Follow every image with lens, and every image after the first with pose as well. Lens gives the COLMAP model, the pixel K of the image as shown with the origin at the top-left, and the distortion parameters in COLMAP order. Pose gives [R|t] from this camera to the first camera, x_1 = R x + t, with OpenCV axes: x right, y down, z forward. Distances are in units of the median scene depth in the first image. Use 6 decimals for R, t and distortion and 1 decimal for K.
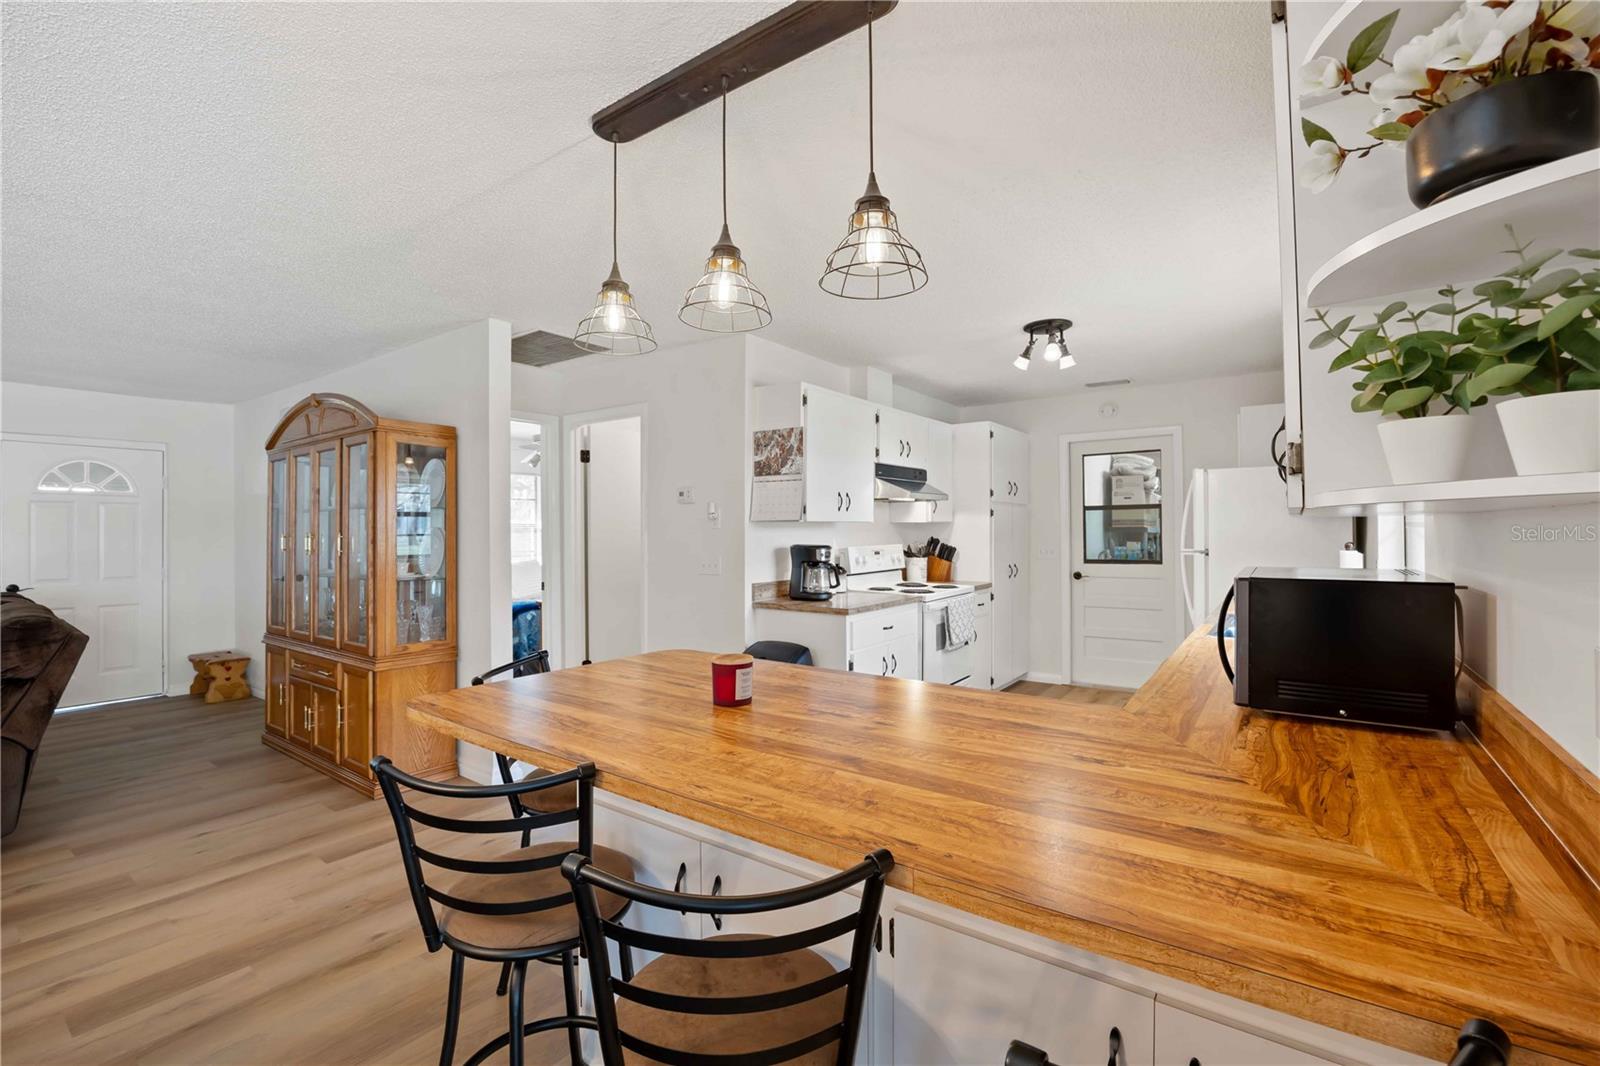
lens RADIAL K [[698.5, 0, 802.0], [0, 698.5, 527.8], [0, 0, 1]] dist [-0.025039, 0.003949]
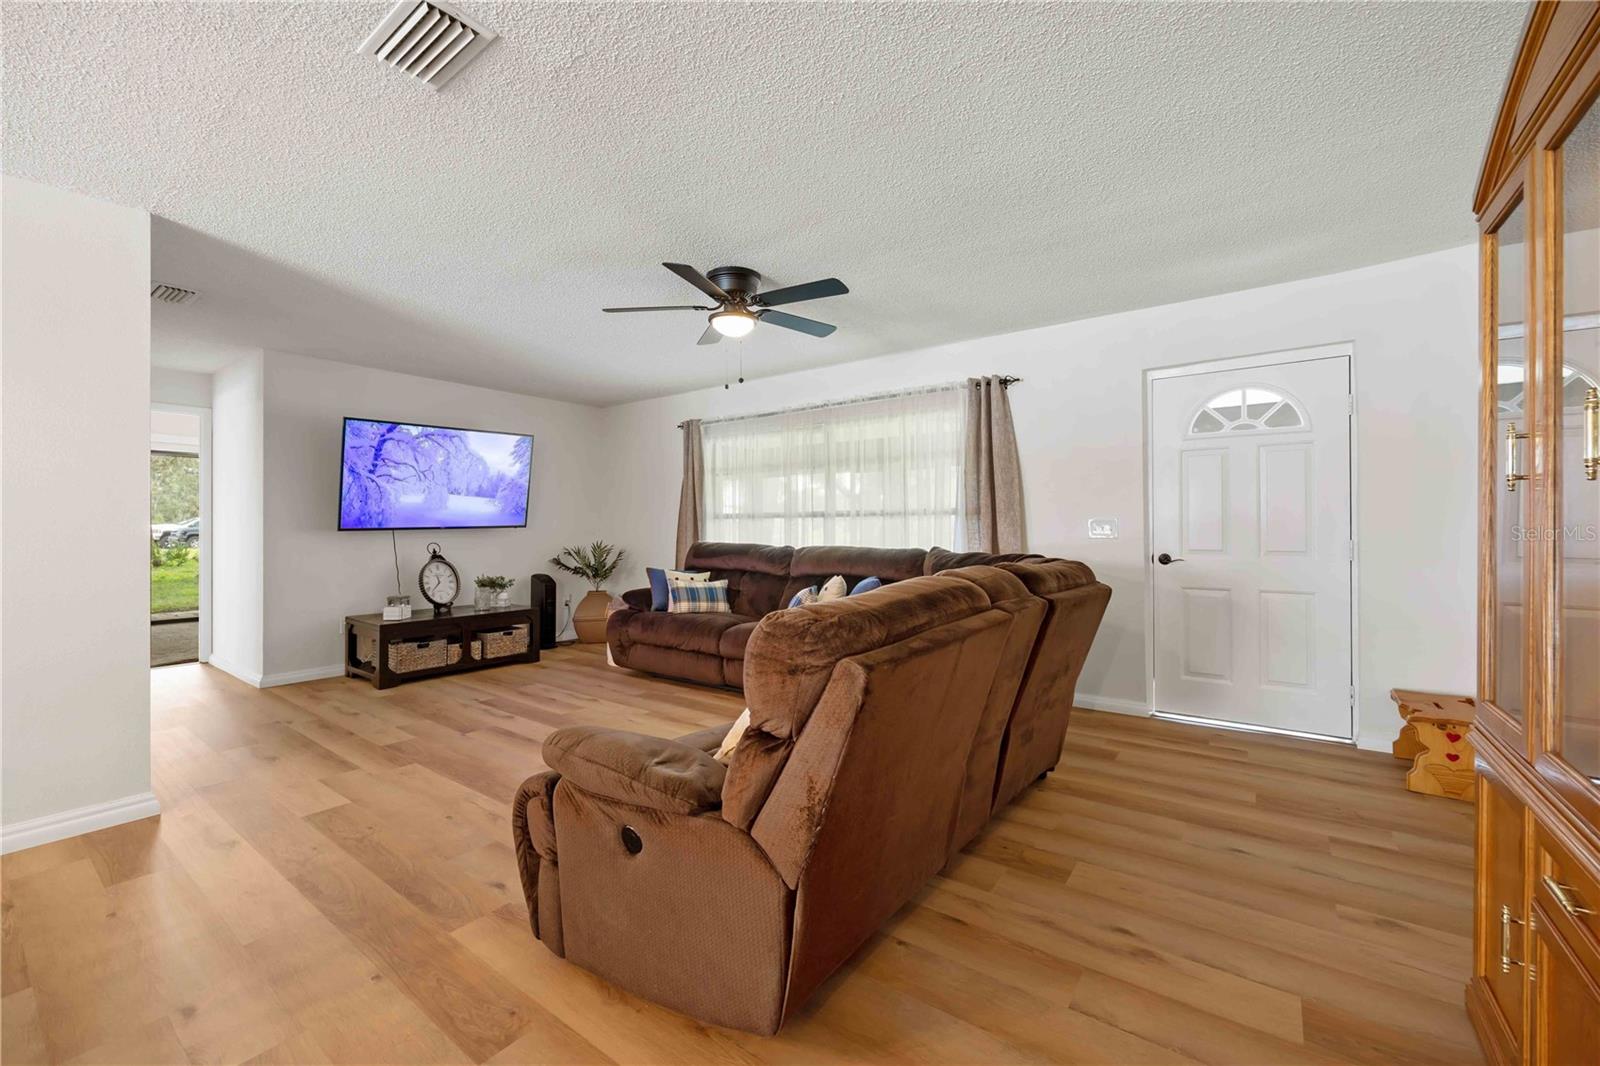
lens RADIAL K [[639.9, 0, 791.6], [0, 639.9, 526.1], [0, 0, 1]] dist [-0.003070, -0.000804]
pose [[-0.012949, 0.008158, -0.999883, -0.487620], [0.008624, 0.999930, 0.008046, 0.049589], [0.999879, -0.008519, -0.013018, 0.713211]]
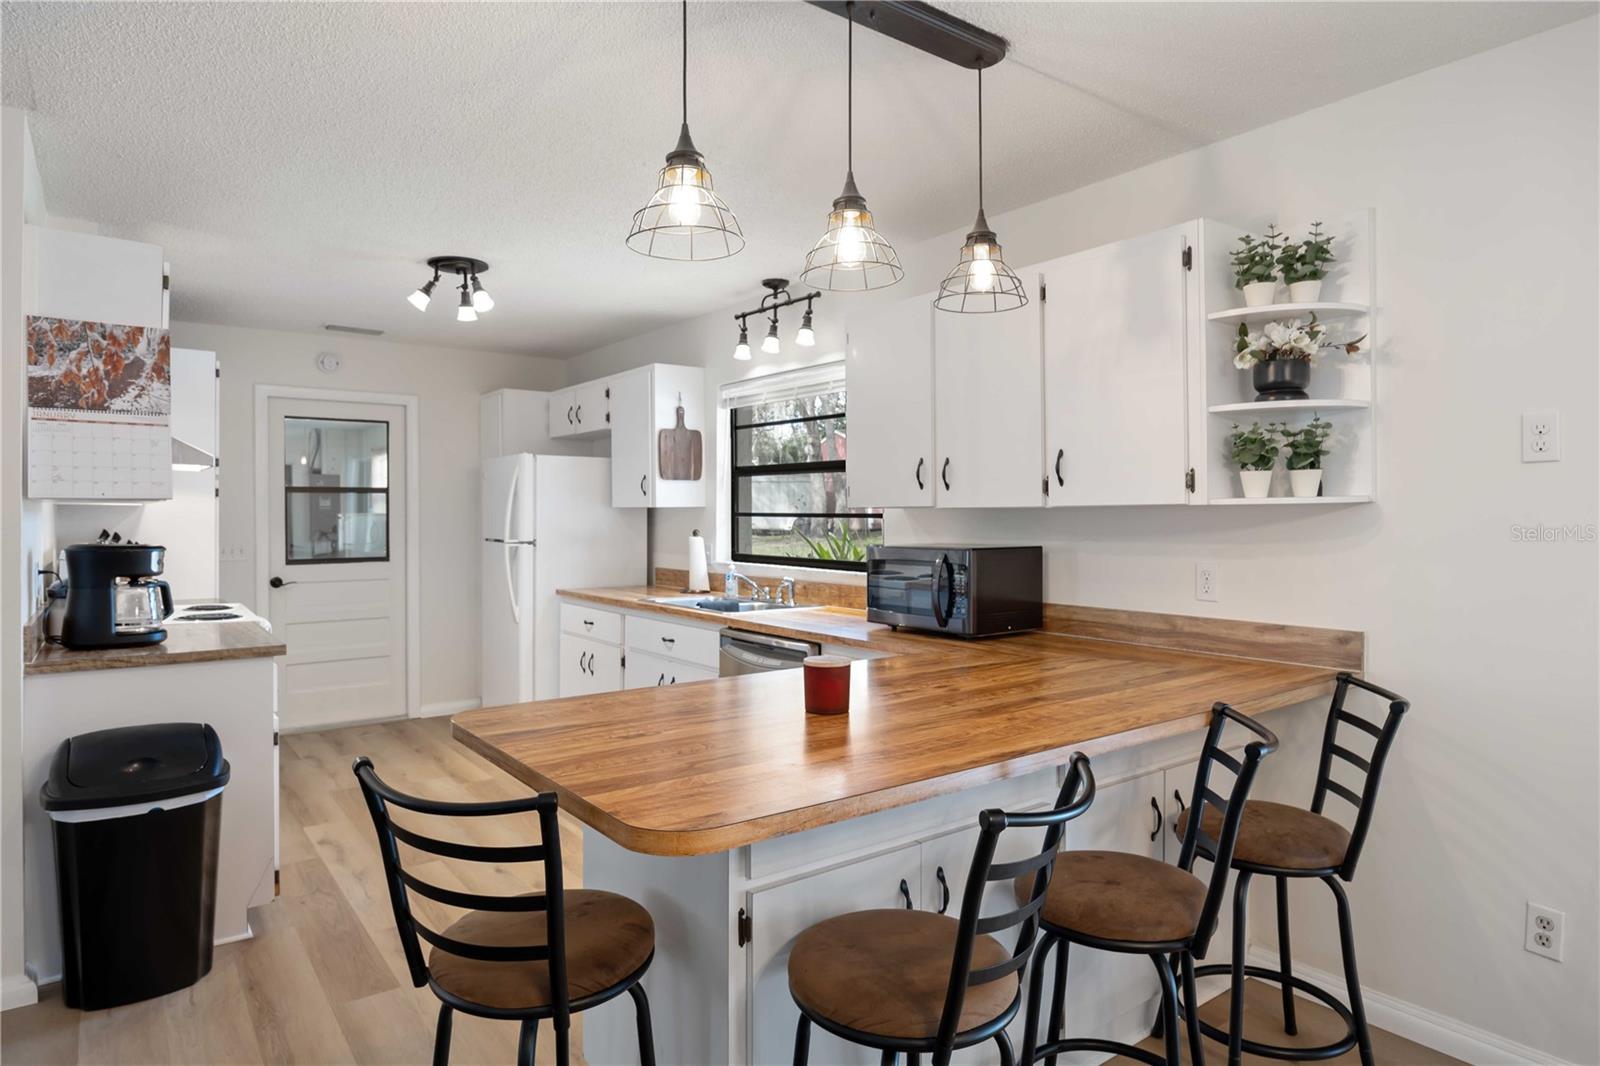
lens RADIAL K [[919.0, 0, 799.8], [0, 919.0, 520.9], [0, 0, 1]] dist [-0.012093, 0.000818]
pose [[0.295406, -0.000797, 0.955371, -0.522364], [-0.001856, 0.999997, 0.001408, 0.004217], [-0.955370, -0.002189, 0.295404, 0.297413]]
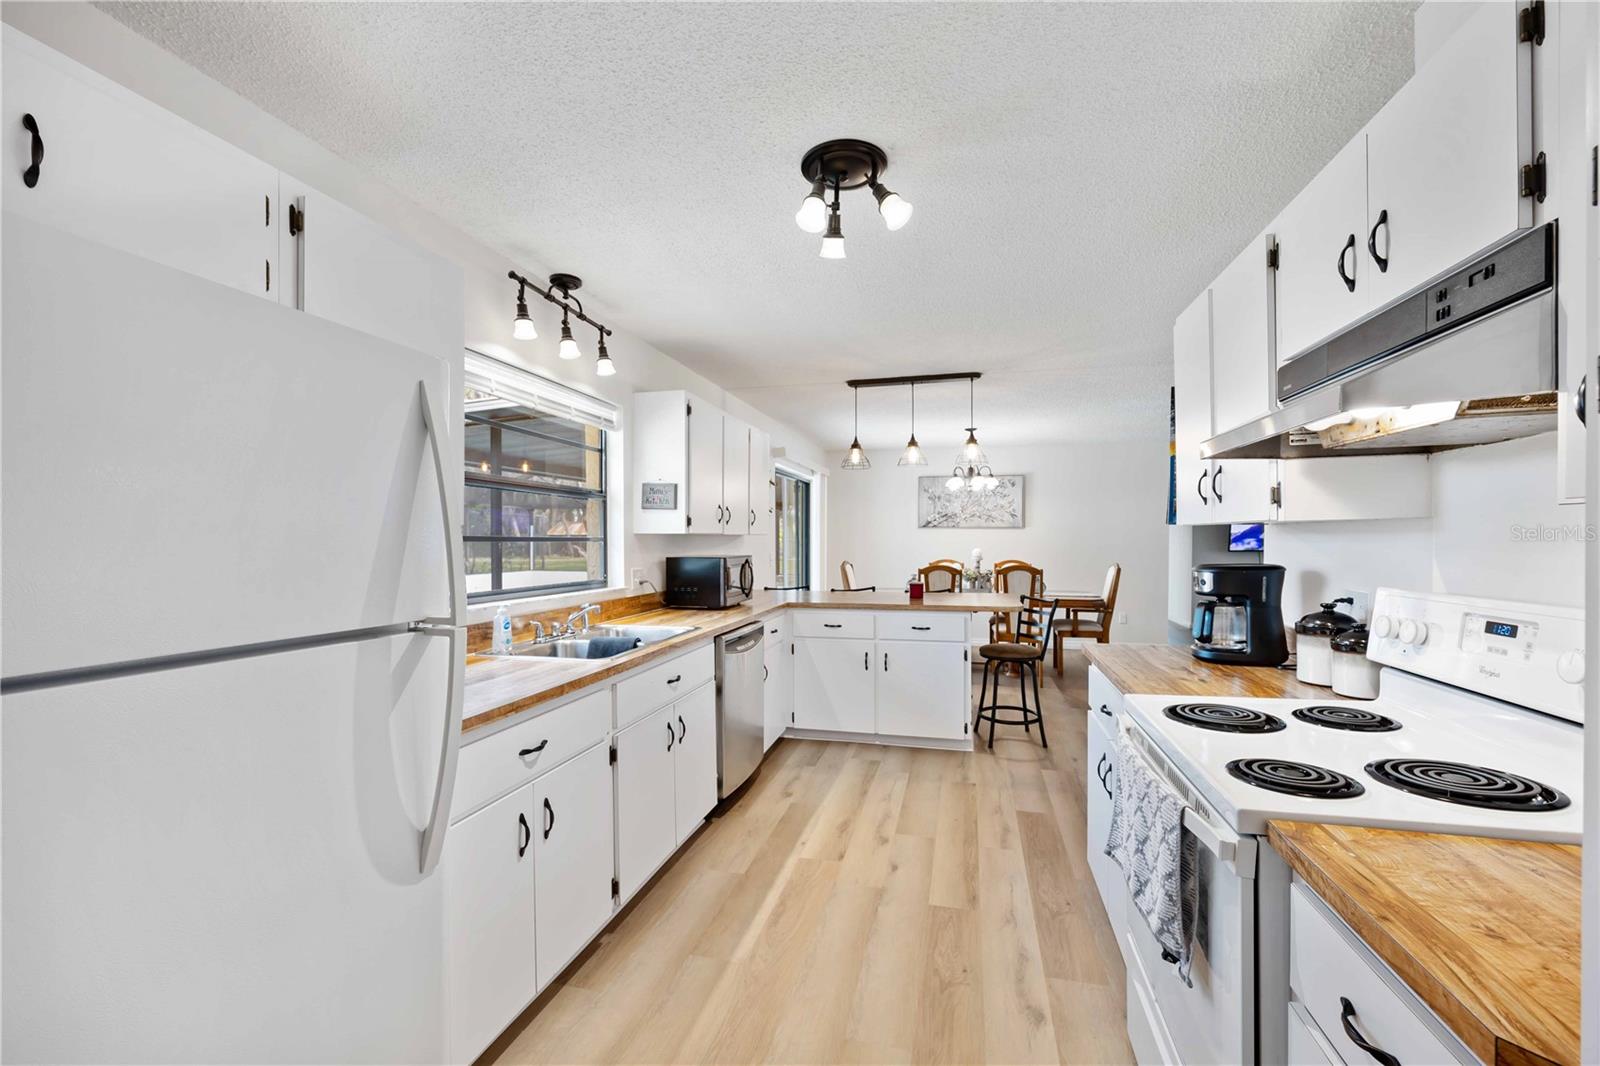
lens RADIAL K [[639.9, 0, 806.5], [0, 639.9, 541.5], [0, 0, 1]] dist [-0.003070, -0.000804]
pose [[-0.930281, 0.009154, -0.366734, 0.544781], [0.007367, 0.999953, 0.006273, -0.000402], [0.366775, 0.003134, -0.930305, 1.400668]]
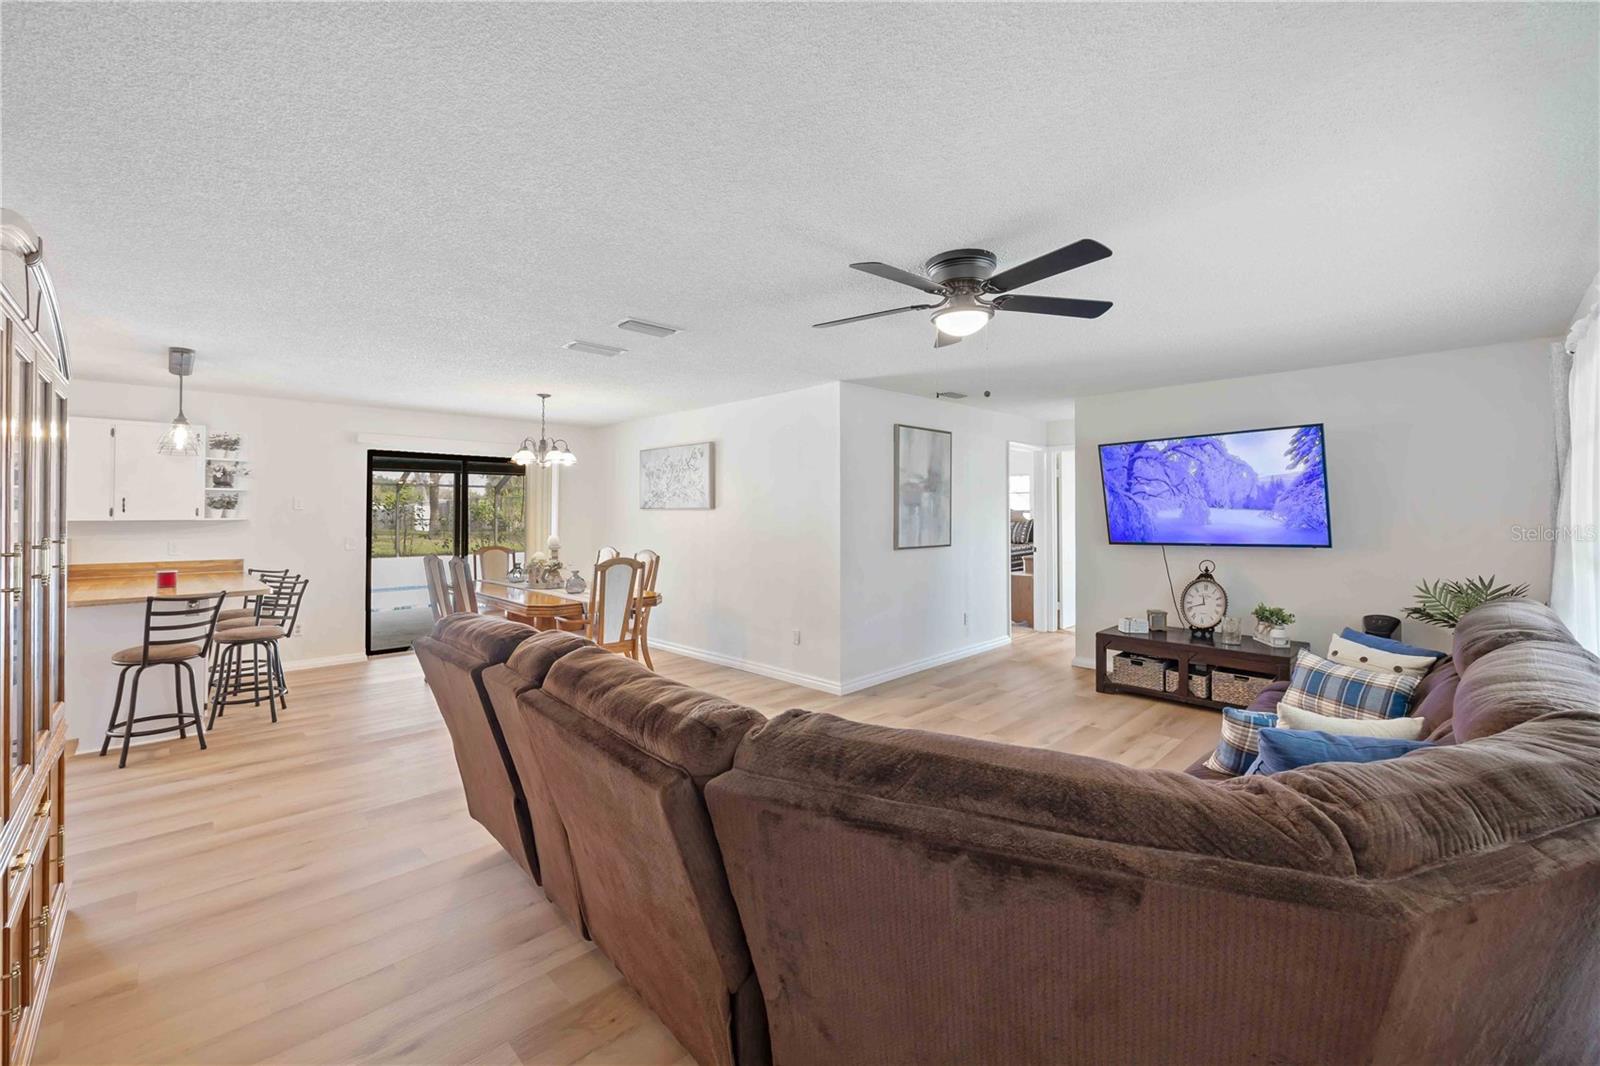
lens RADIAL K [[639.9, 0, 803.1], [0, 639.9, 499.7], [0, 0, 1]] dist [-0.003070, -0.000804]
pose [[-0.986580, 0.013692, 0.162705, -1.267685], [0.008914, 0.999508, -0.030064, 0.001193], [-0.163037, -0.028210, -0.986217, 1.306810]]
